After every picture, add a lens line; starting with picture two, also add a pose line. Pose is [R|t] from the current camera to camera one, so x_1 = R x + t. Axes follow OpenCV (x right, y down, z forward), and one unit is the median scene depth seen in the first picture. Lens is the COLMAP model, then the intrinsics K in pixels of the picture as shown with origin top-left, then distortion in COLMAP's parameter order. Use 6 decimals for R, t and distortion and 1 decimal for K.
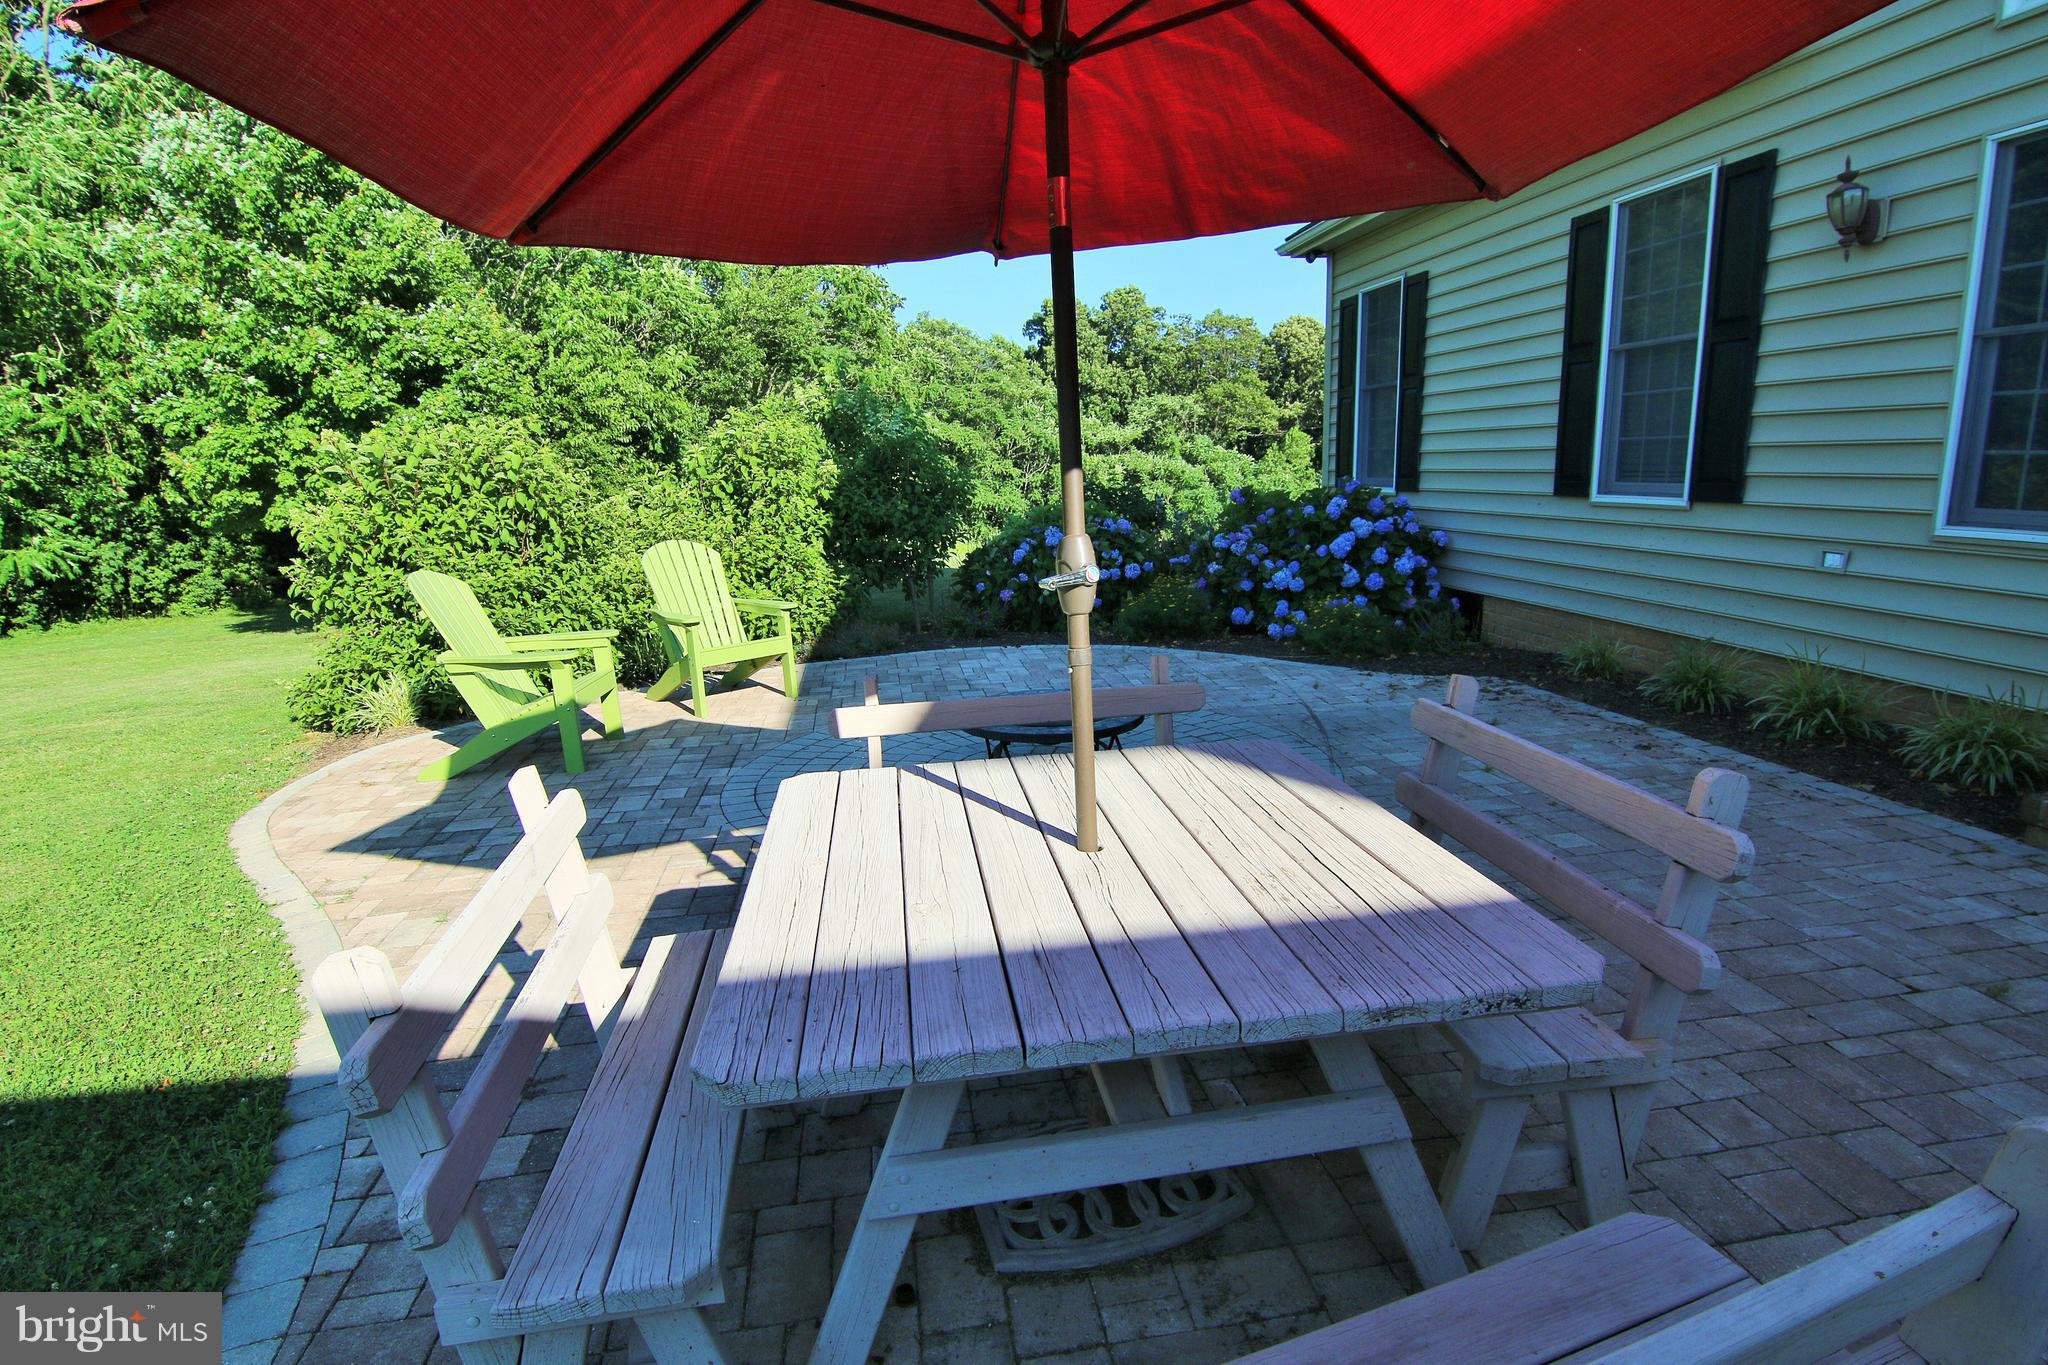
lens RADIAL K [[1120.3, 0, 1024.0], [0, 1120.3, 682.5], [0, 0, 1]] dist [-0.033841, 0.000088]
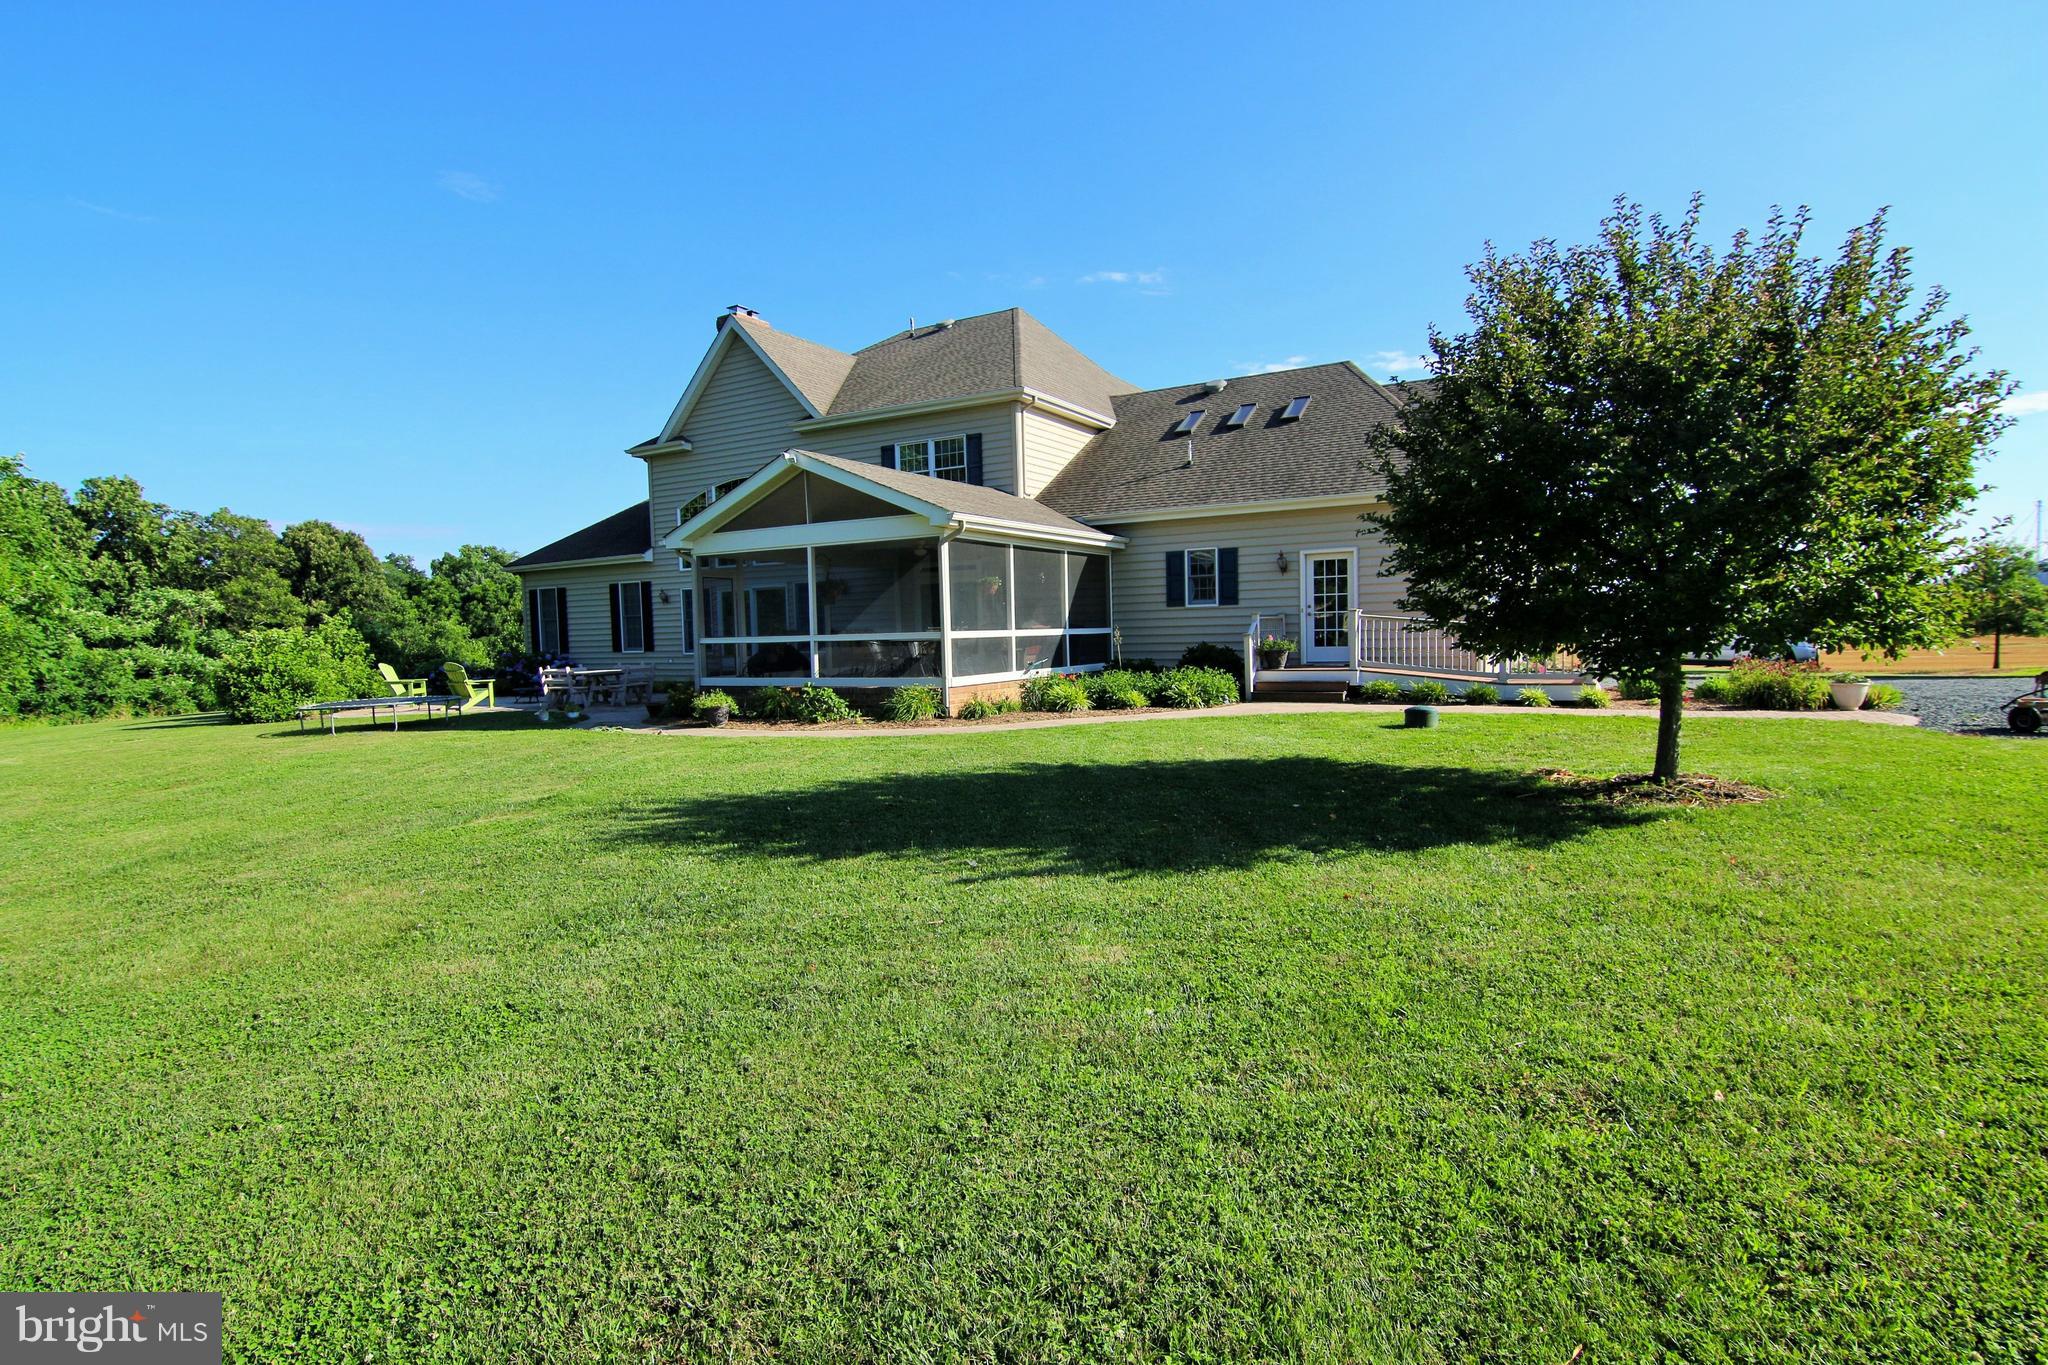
lens RADIAL K [[1120.3, 0, 1024.0], [0, 1120.3, 682.5], [0, 0, 1]] dist [-0.033841, 0.000088]
pose [[0.665740, -0.023292, 0.745820, -0.100492], [0.150631, 0.983130, -0.103754, 0.037920], [-0.730822, 0.181417, 0.658018, -0.176848]]
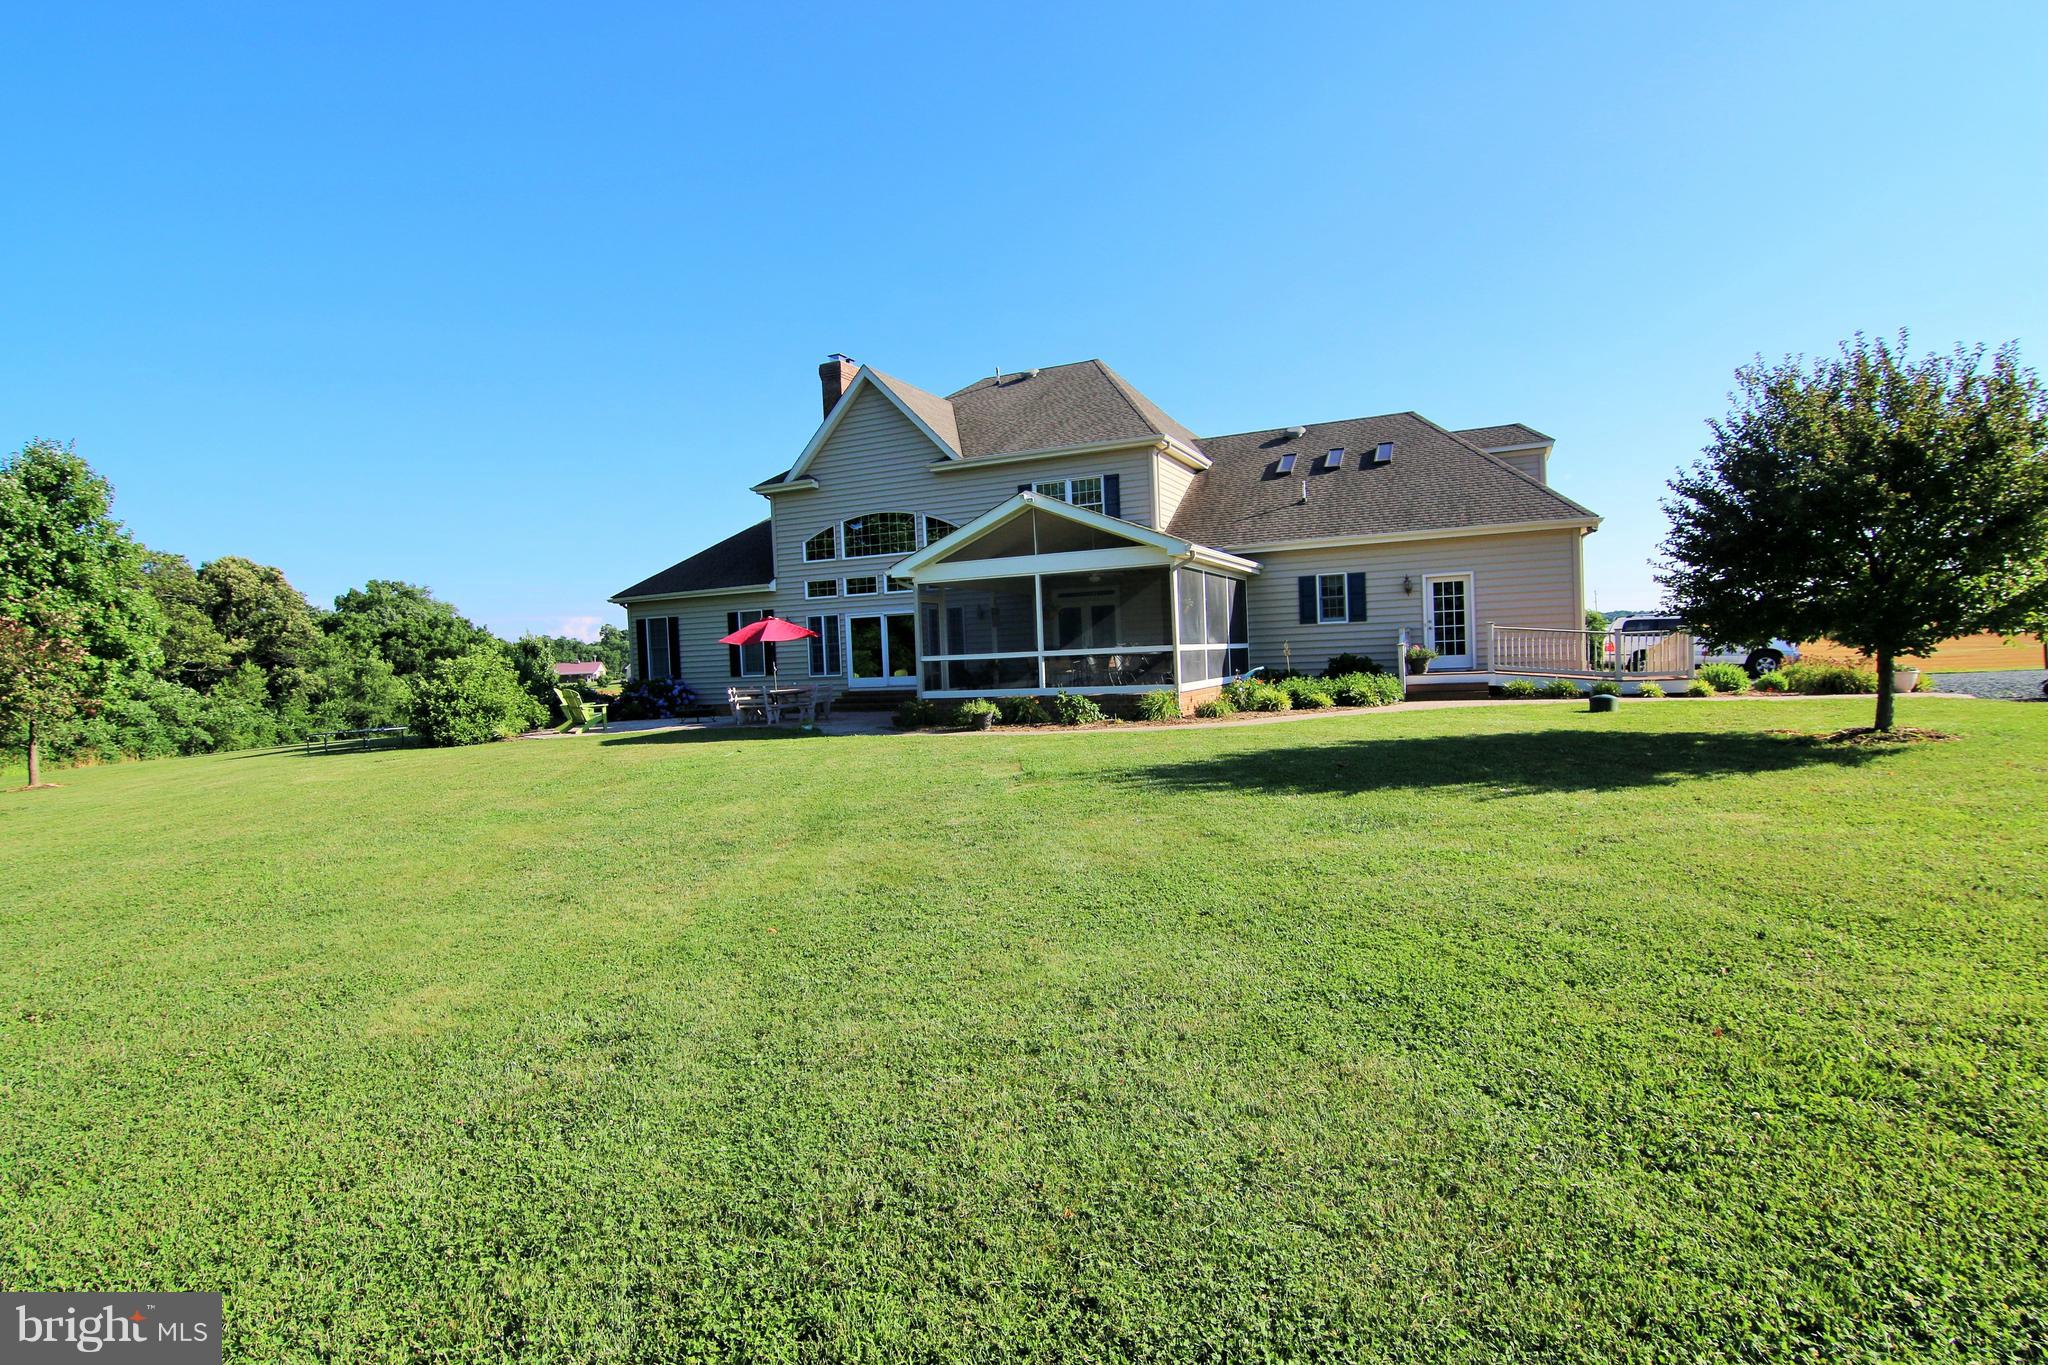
lens RADIAL K [[1120.3, 0, 1024.0], [0, 1120.3, 682.5], [0, 0, 1]] dist [-0.033841, 0.000088]
pose [[0.594274, -0.016520, 0.804093, -0.150196], [0.180604, 0.976996, -0.113405, 0.035661], [-0.783723, 0.212616, 0.583587, -0.155843]]
